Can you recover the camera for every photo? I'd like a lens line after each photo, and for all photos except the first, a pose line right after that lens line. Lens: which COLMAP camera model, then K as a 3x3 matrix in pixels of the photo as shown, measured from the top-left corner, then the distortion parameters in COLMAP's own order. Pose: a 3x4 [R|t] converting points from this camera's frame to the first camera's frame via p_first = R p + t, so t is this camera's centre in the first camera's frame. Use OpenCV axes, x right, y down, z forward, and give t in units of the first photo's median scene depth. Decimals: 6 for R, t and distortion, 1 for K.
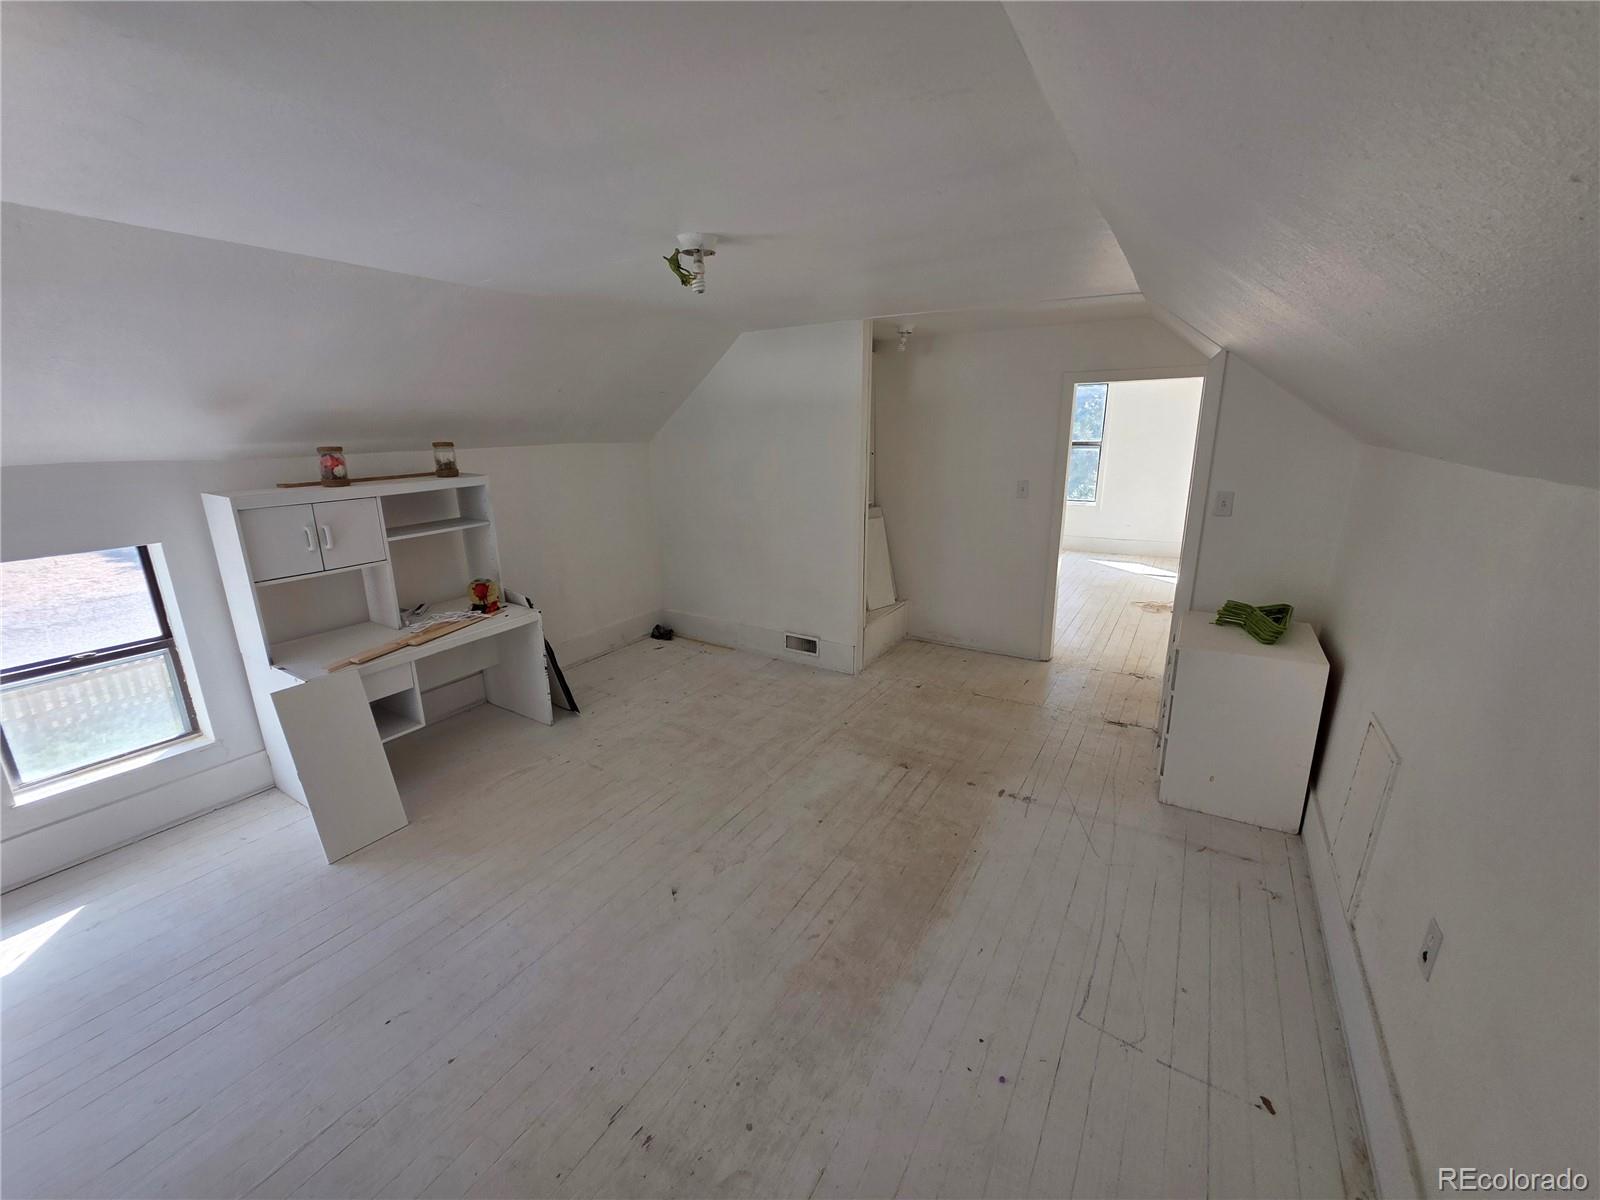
lens RADIAL K [[636.9, 0, 797.3], [0, 636.9, 597.2], [0, 0, 1]] dist [0.002099, -0.000460]
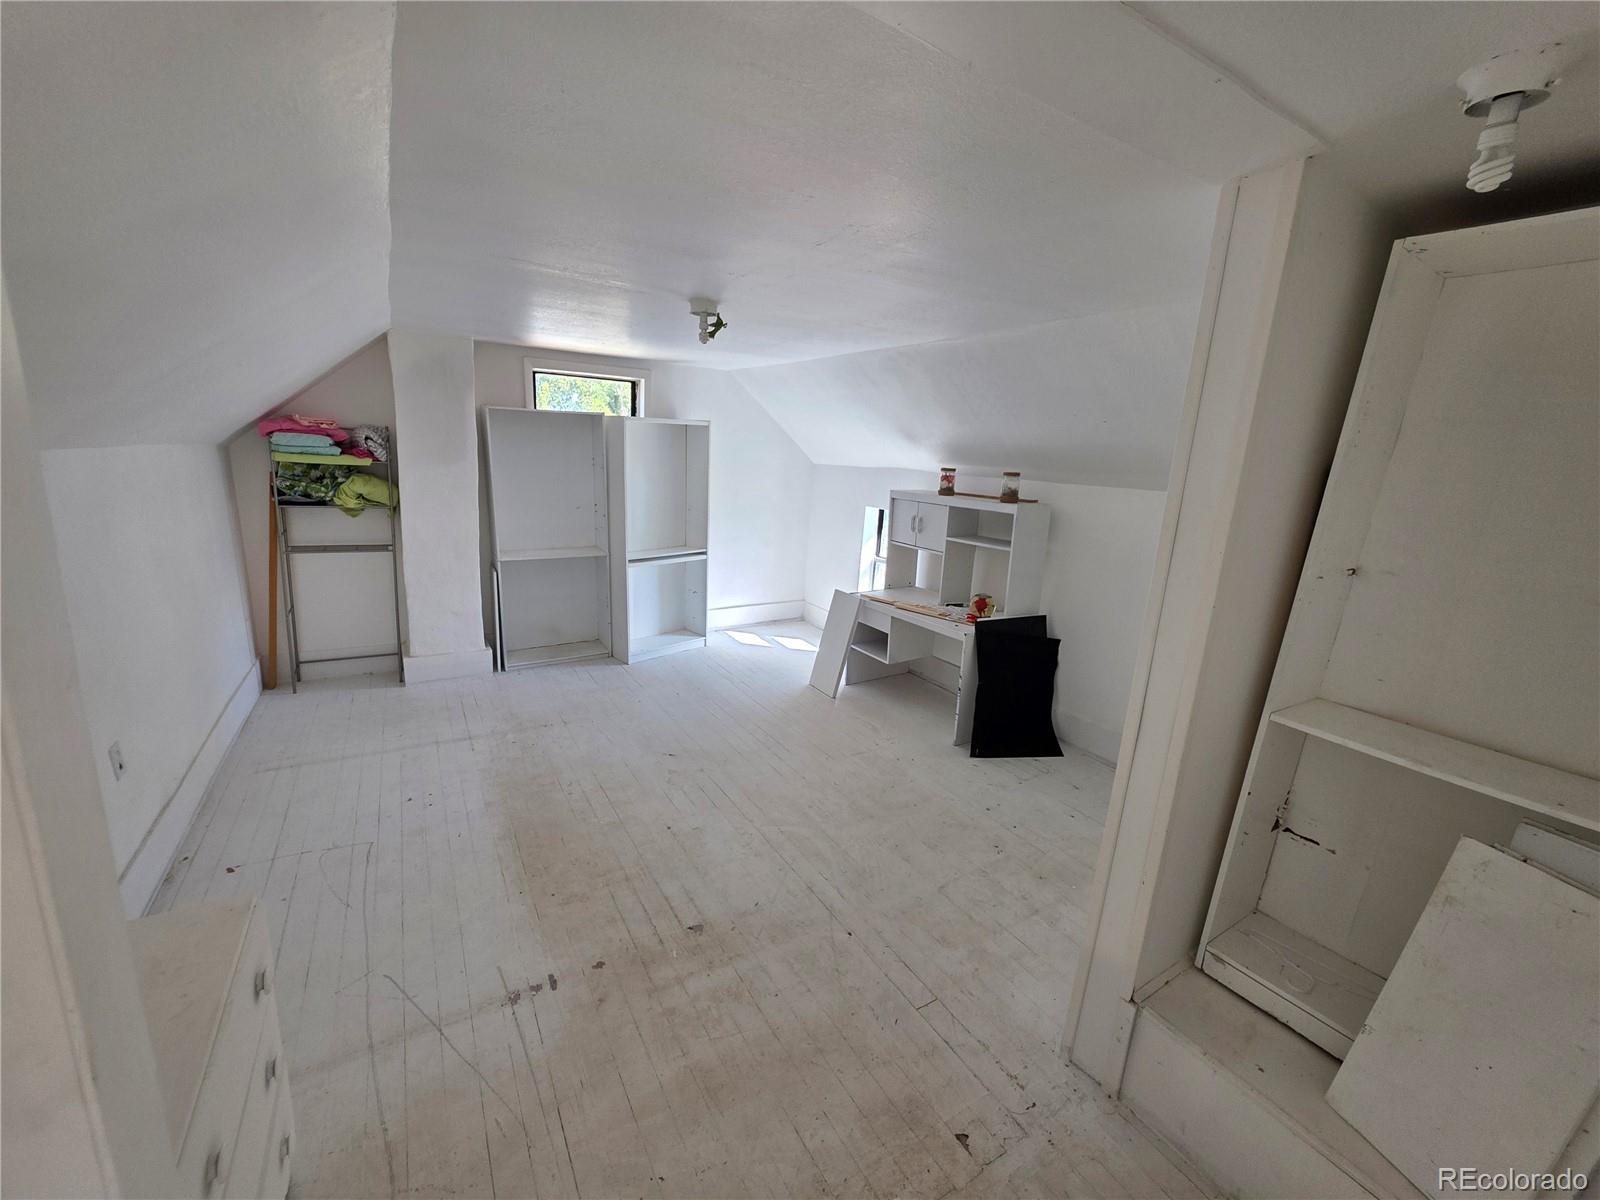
lens RADIAL K [[636.9, 0, 796.5], [0, 636.9, 599.3], [0, 0, 1]] dist [0.002099, -0.000460]
pose [[-0.446813, 0.197671, -0.872516, 0.685562], [-0.282454, 0.894231, 0.347234, -0.348898], [0.848869, 0.401594, -0.343721, 1.235884]]
